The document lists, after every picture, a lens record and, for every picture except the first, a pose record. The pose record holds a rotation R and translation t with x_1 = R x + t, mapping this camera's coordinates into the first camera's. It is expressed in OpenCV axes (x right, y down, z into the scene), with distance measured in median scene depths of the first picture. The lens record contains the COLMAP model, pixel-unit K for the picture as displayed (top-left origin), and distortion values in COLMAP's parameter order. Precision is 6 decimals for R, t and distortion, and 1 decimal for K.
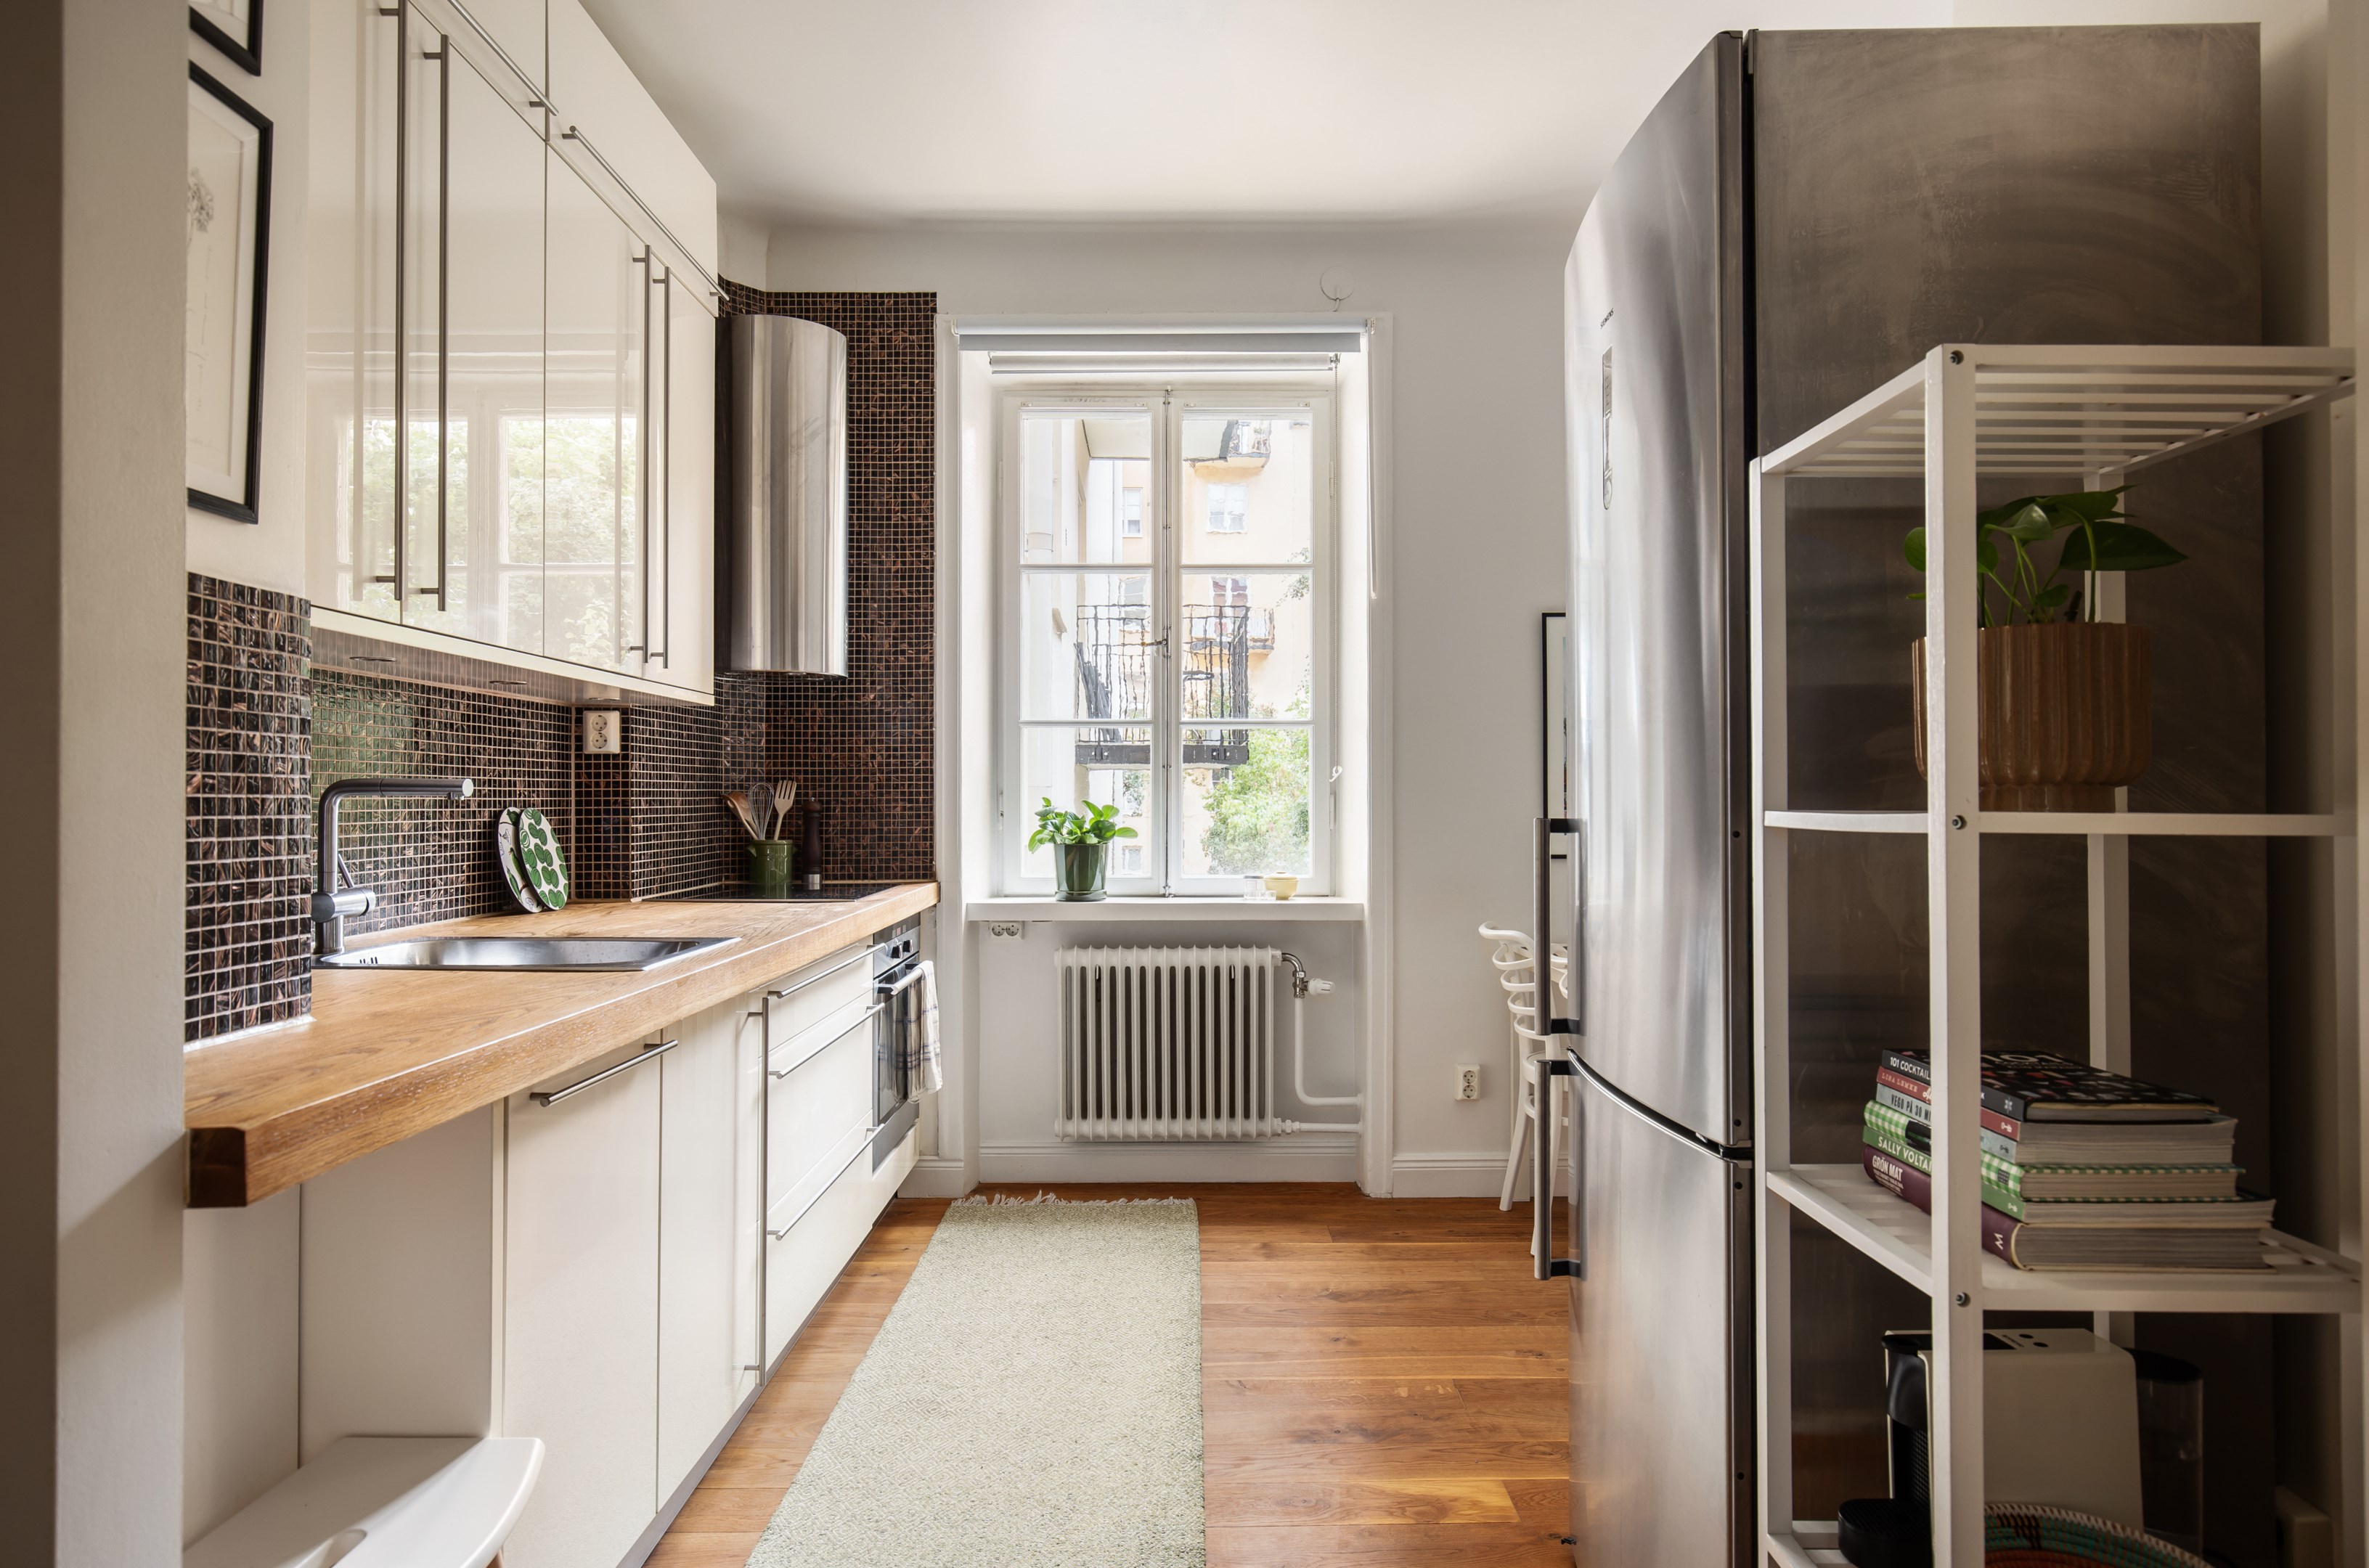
lens RADIAL K [[1404.2, 0, 1189.6], [0, 1404.2, 788.4], [0, 0, 1]] dist [-0.001997, -0.000840]
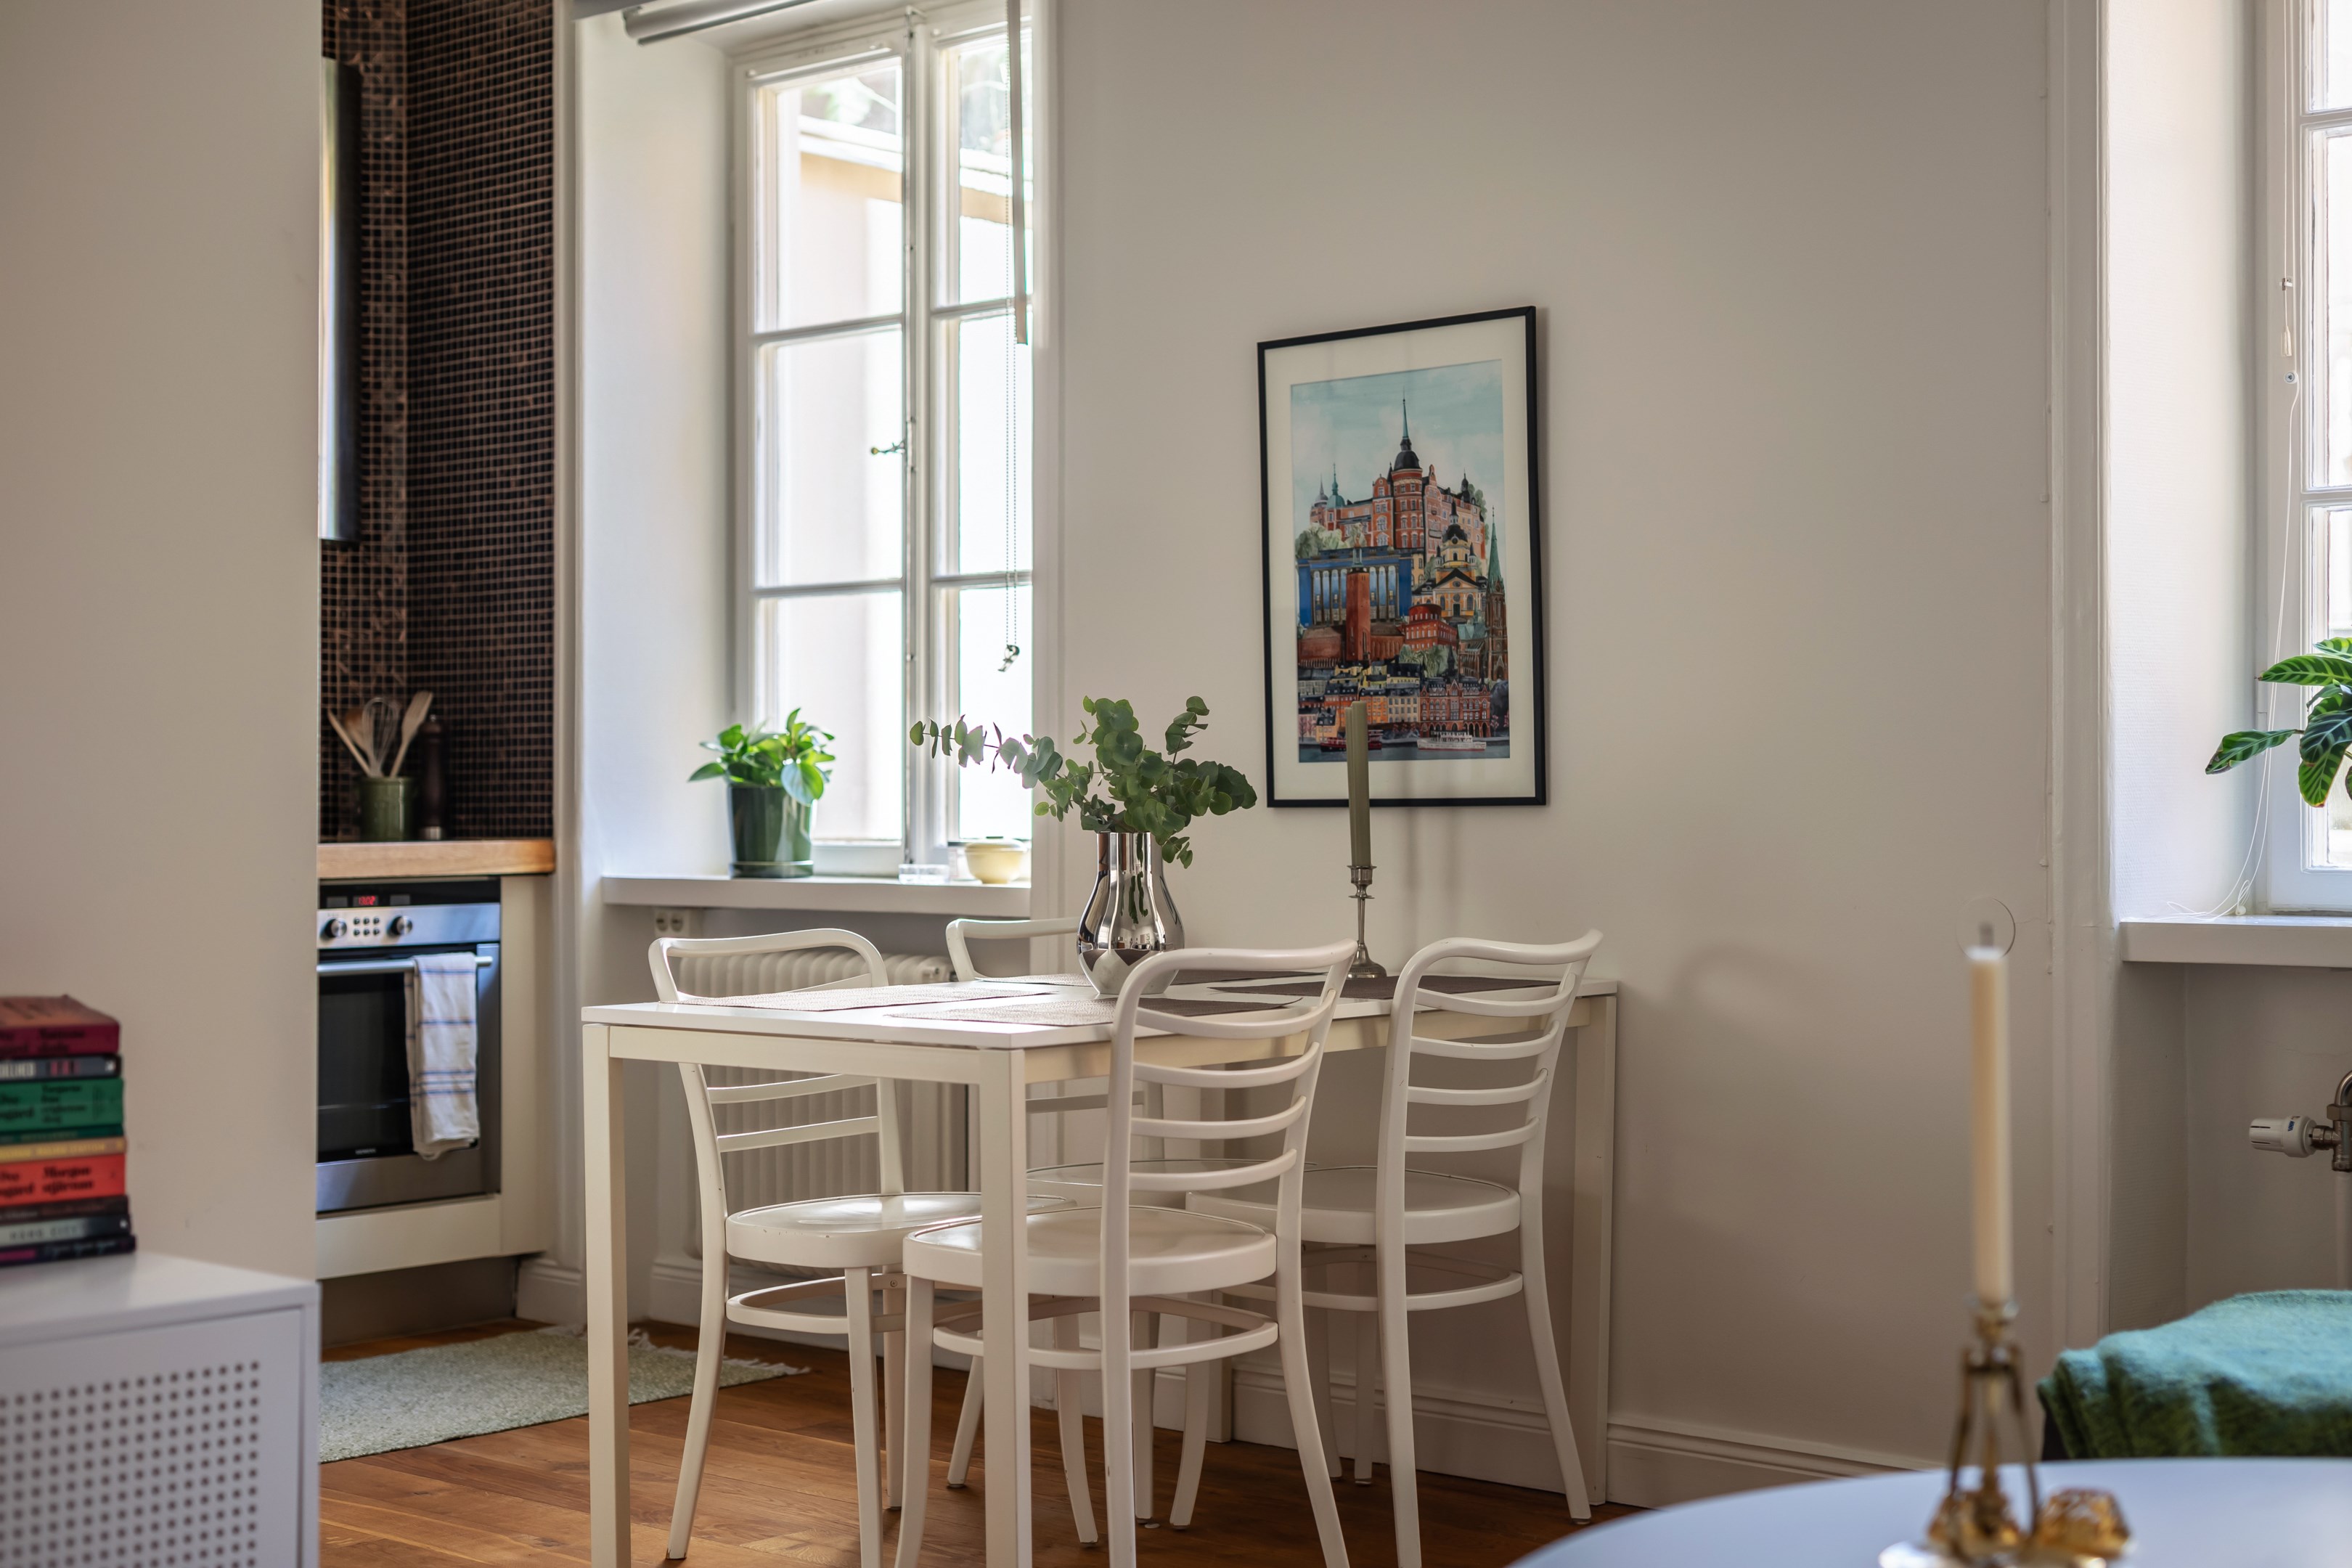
lens RADIAL K [[3286.3, 0, 1183.2], [0, 3286.3, 774.4], [0, 0, 1]] dist [0.023309, 0.000000]
pose [[0.741334, -0.005574, -0.671113, 1.162597], [0.005912, 0.999981, -0.001775, 0.043585], [0.671110, -0.002652, 0.741353, 0.066006]]
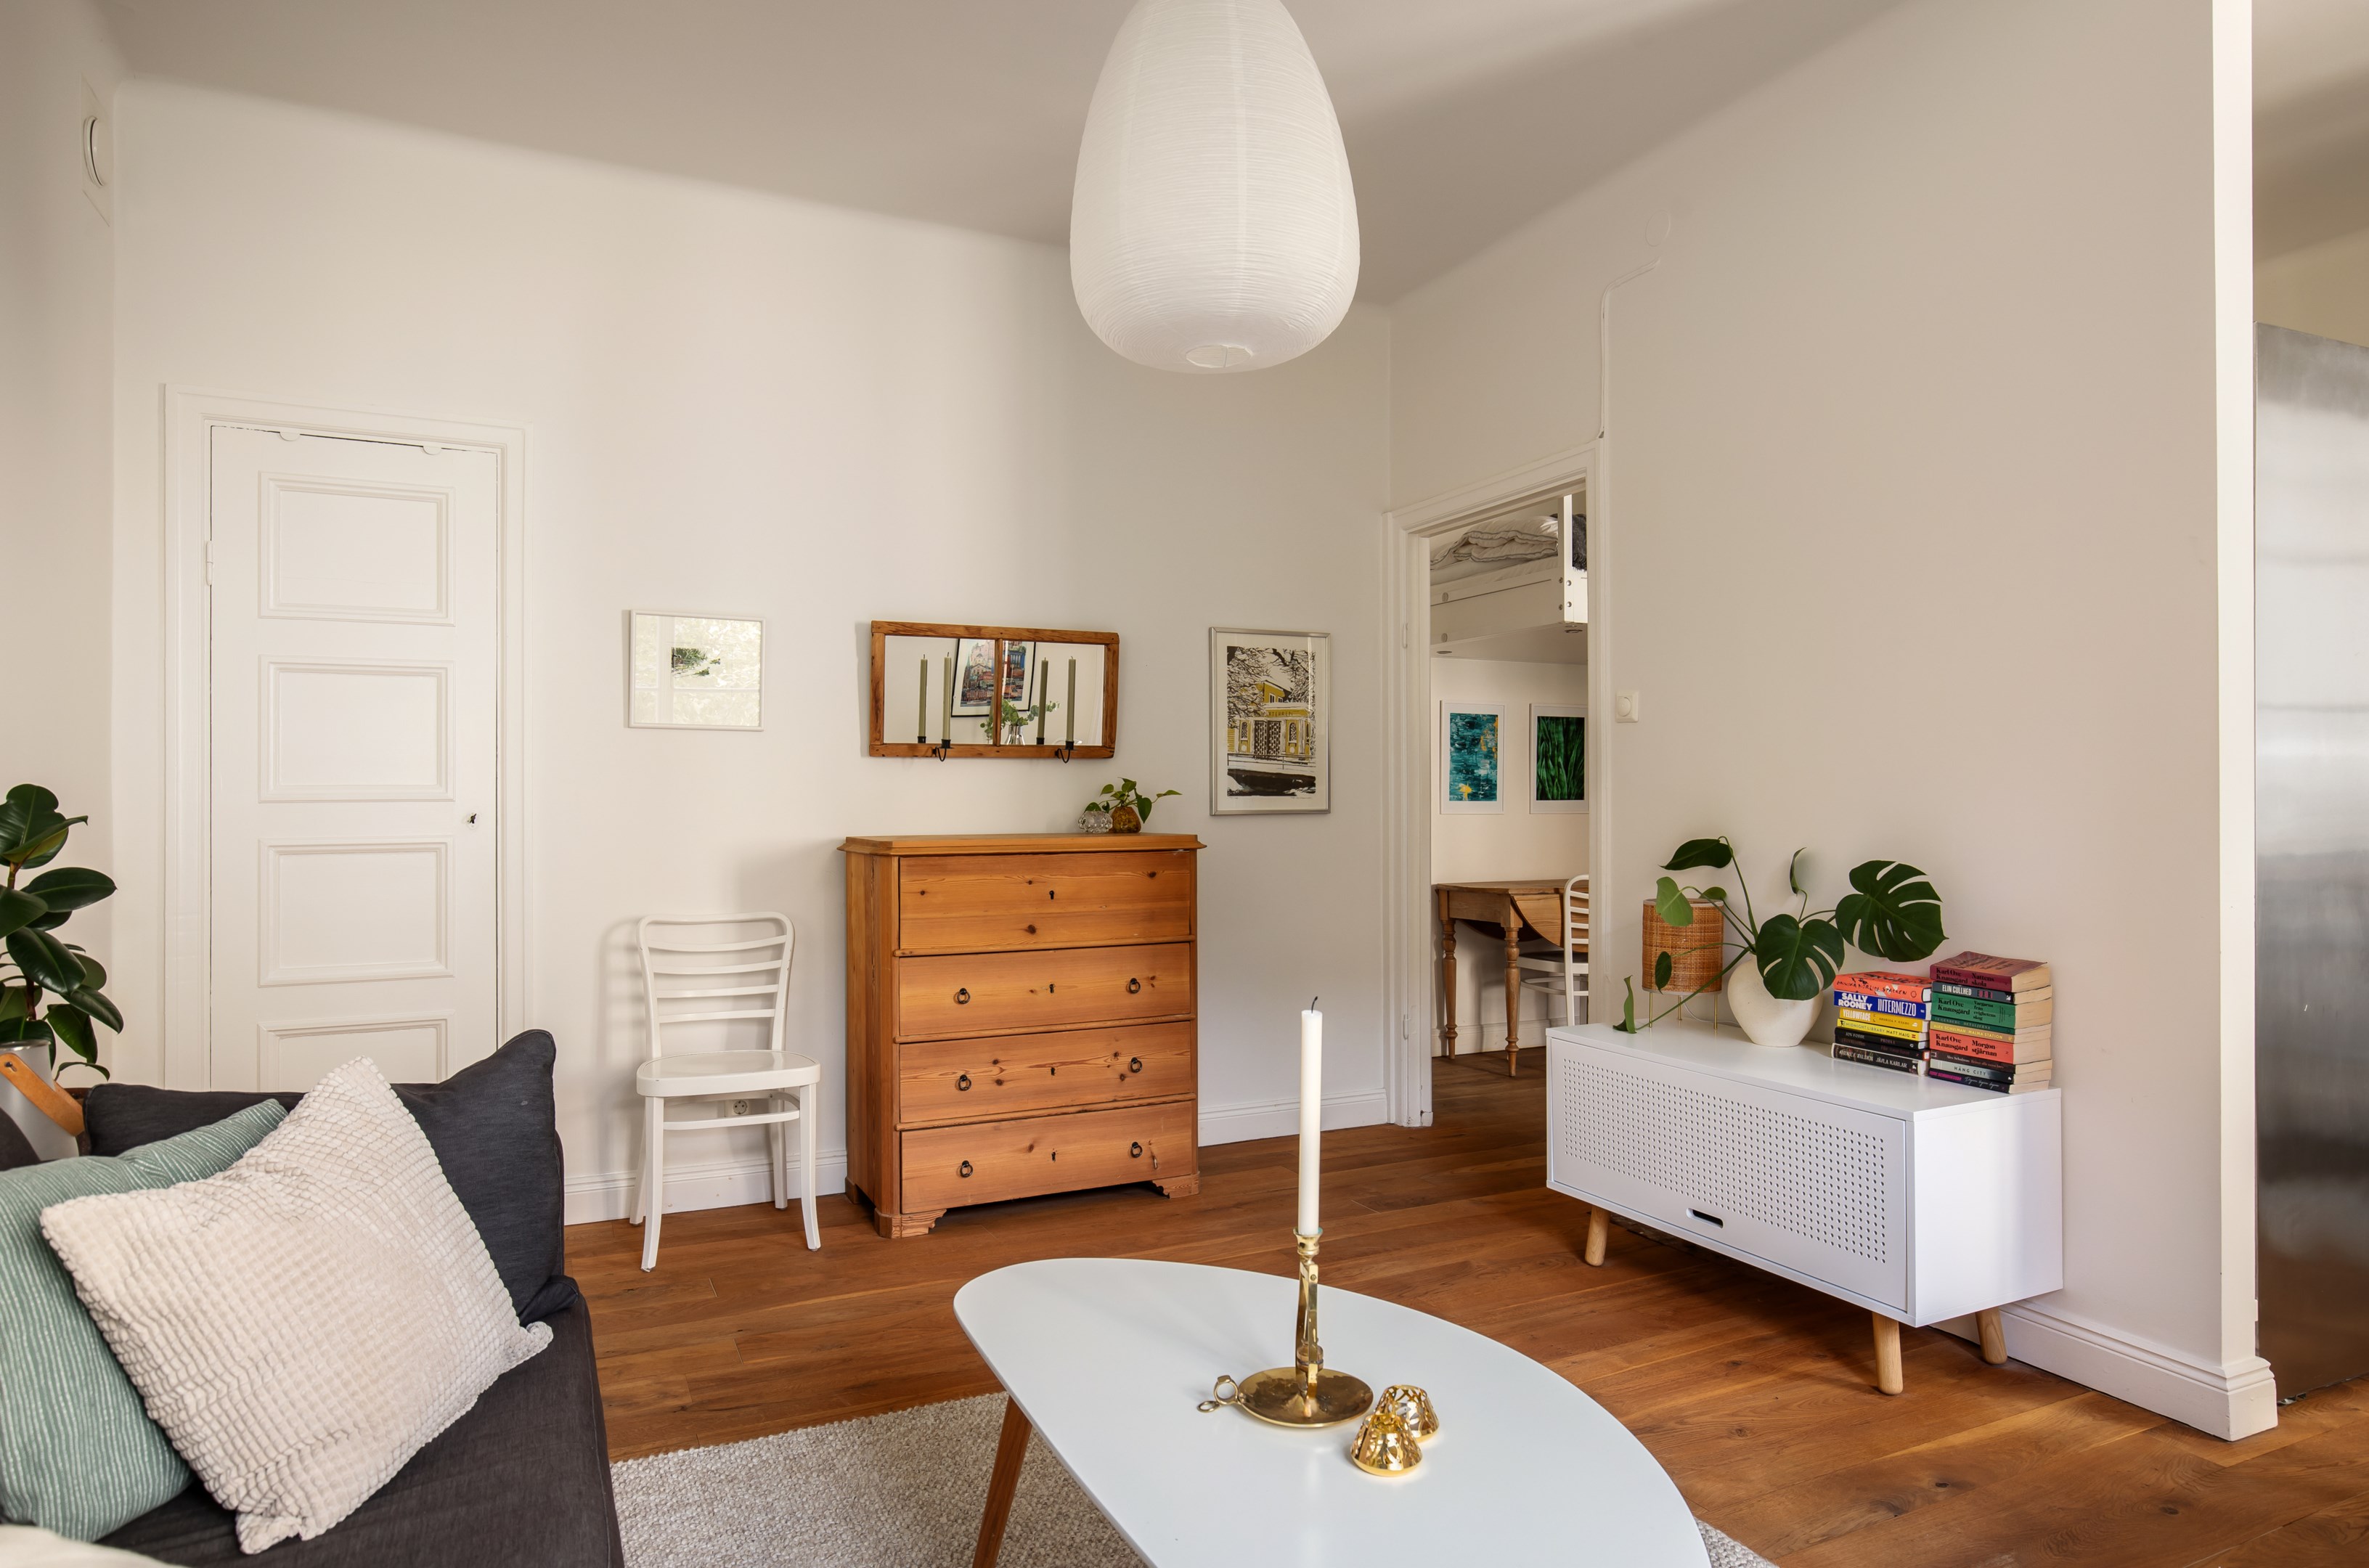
lens RADIAL K [[1404.4, 0, 1184.5], [0, 1404.4, 780.5], [0, 0, 1]] dist [-0.007674, 0.004994]
pose [[-0.904180, -0.000569, -0.427151, 1.081585], [0.006540, 0.999863, -0.015175, 0.011259], [0.427102, -0.016515, -0.904053, 0.985161]]
